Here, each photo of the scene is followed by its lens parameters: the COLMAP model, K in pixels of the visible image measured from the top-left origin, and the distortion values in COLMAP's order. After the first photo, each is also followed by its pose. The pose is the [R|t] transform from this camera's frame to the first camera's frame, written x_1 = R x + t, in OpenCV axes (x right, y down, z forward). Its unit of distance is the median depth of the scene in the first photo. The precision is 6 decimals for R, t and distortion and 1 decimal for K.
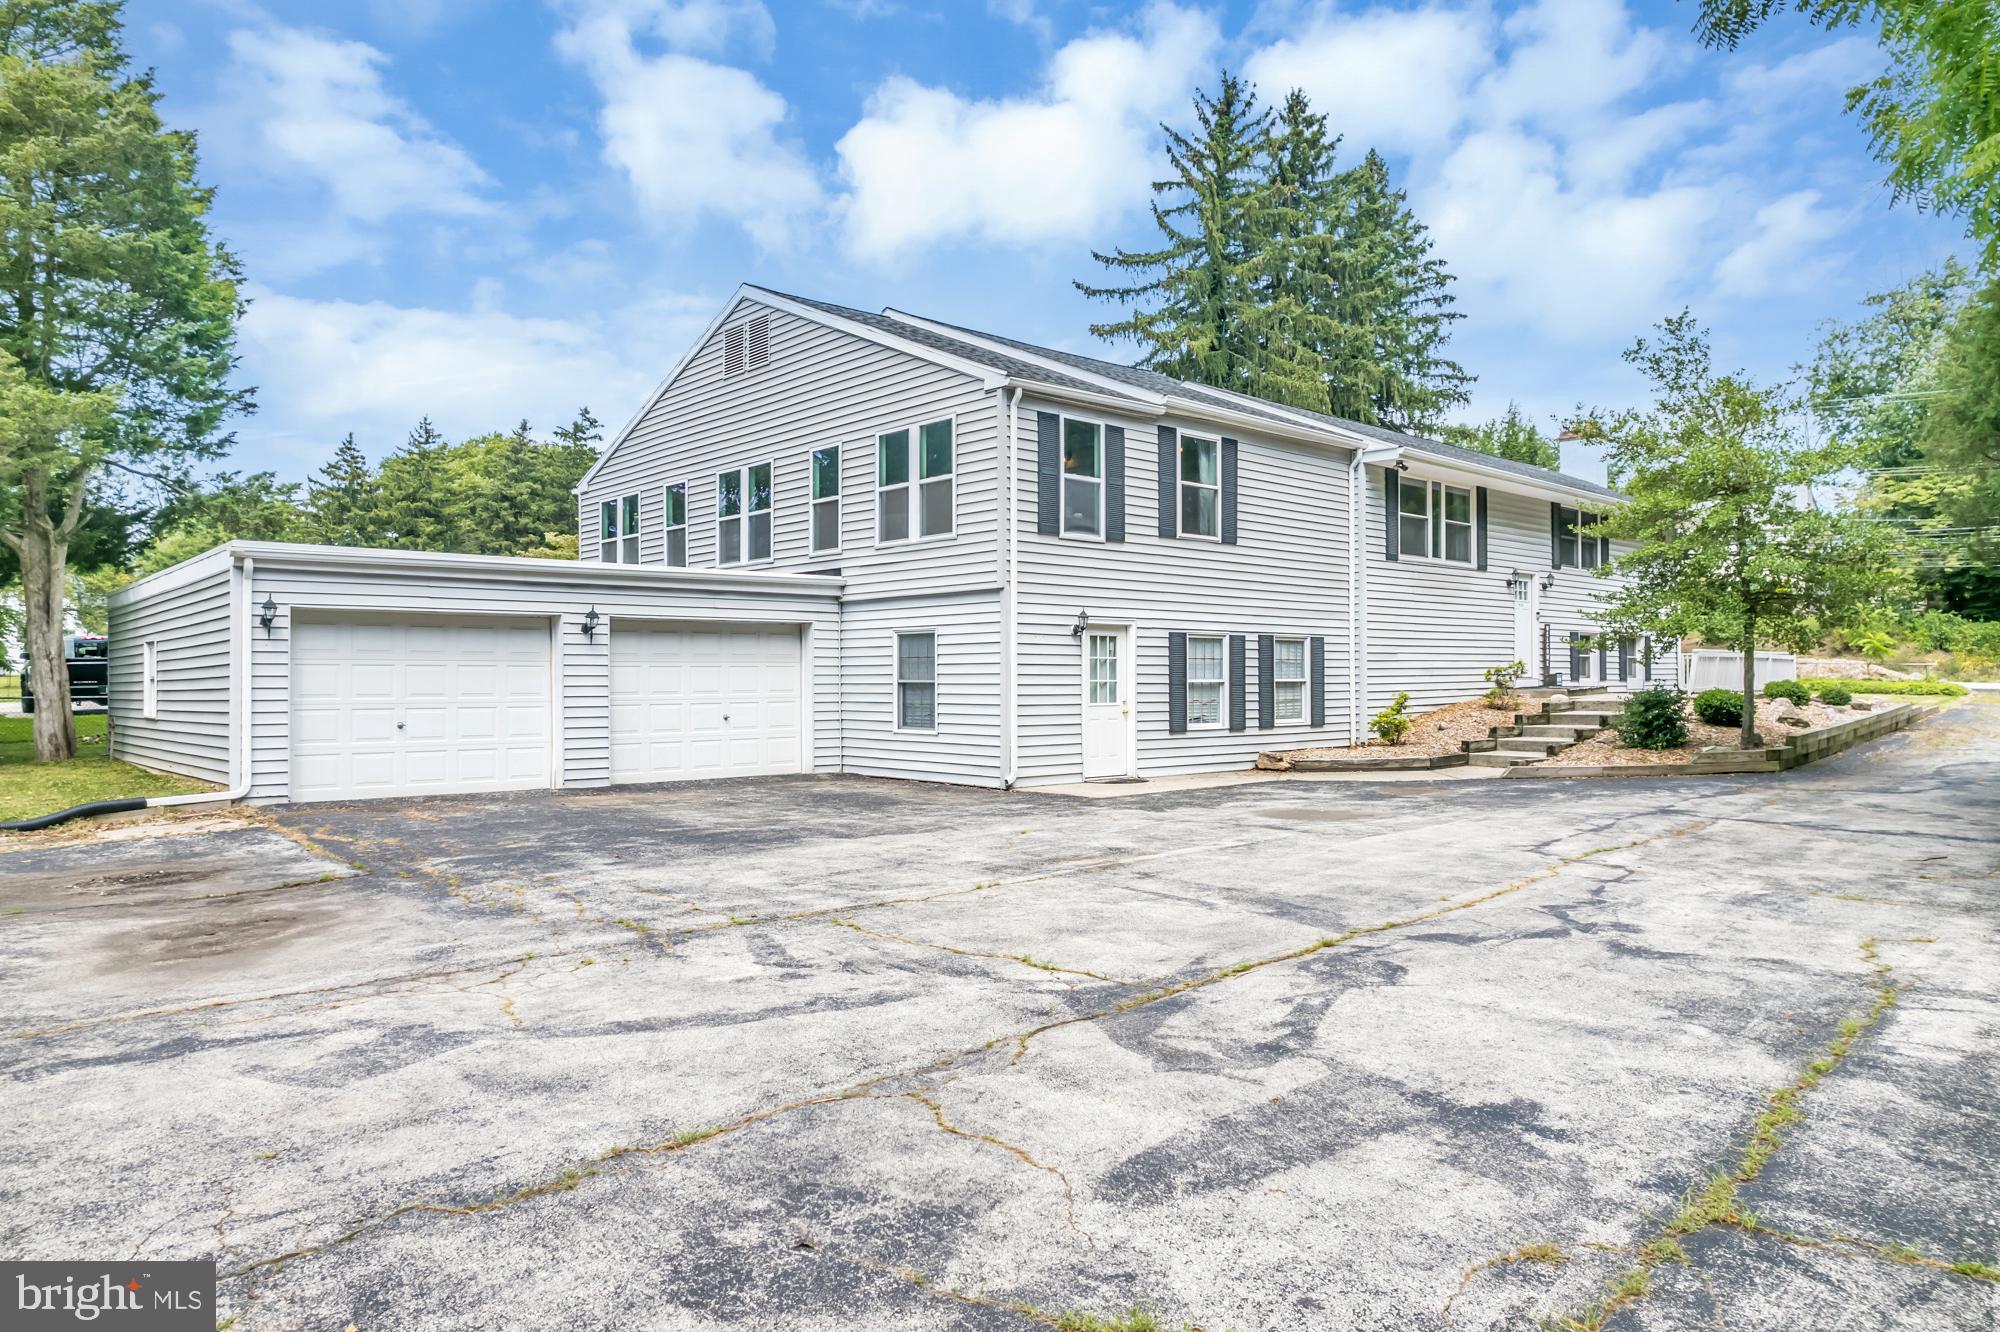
lens RADIAL K [[1285.6, 0, 1009.6], [0, 1285.6, 669.4], [0, 0, 1]] dist [-0.091915, 0.087315]
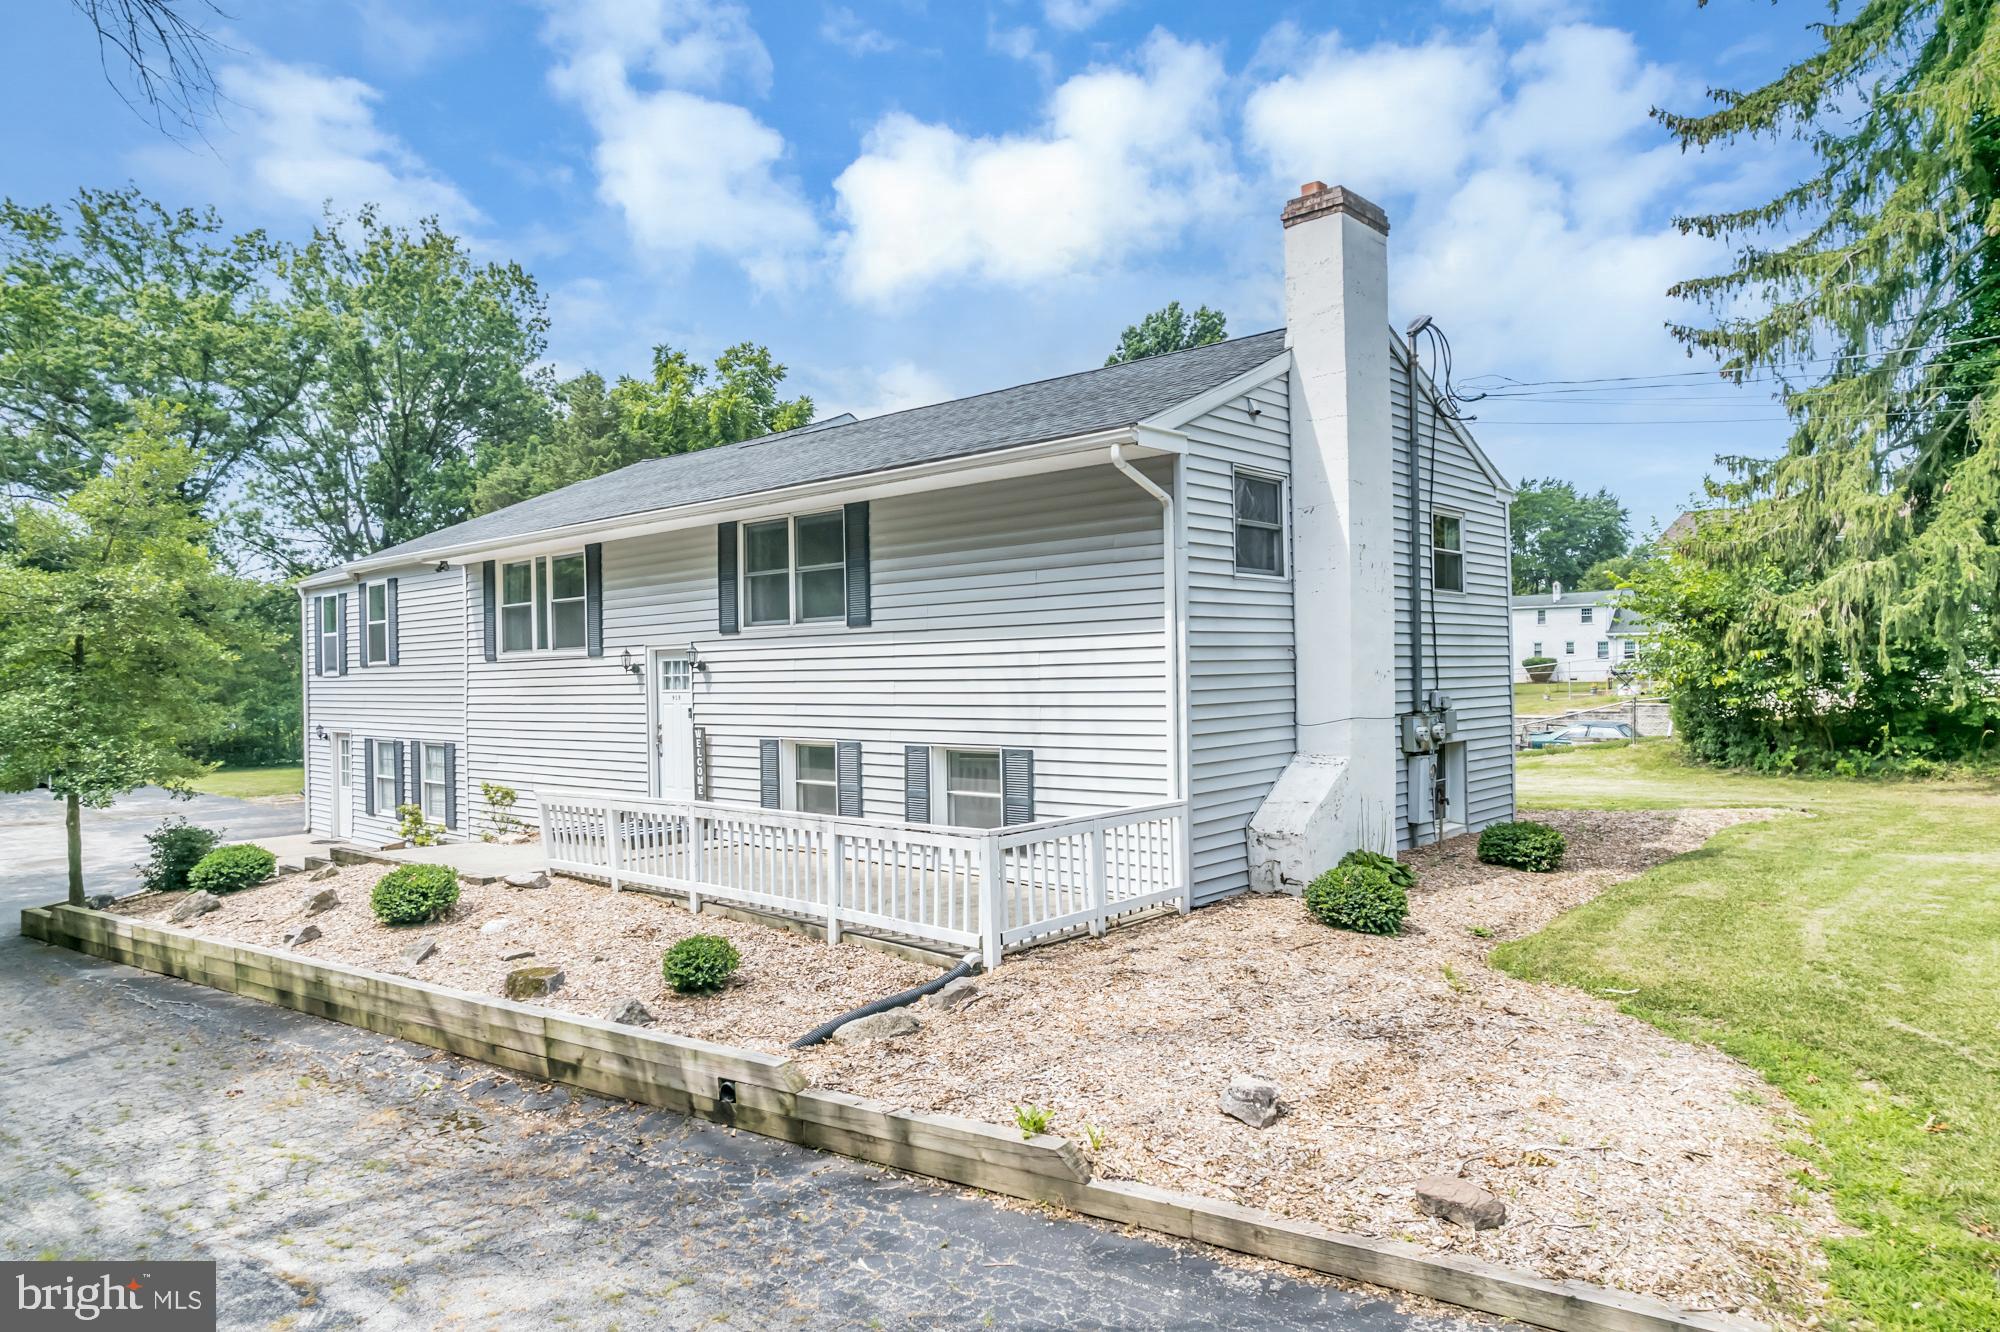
lens RADIAL K [[1285.6, 0, 1009.6], [0, 1285.6, 669.4], [0, 0, 1]] dist [-0.091915, 0.087315]
pose [[0.122707, -0.022305, -0.992192, 1.251215], [0.006802, 0.999743, -0.021633, -0.057468], [0.992420, -0.004094, 0.122827, 1.258867]]
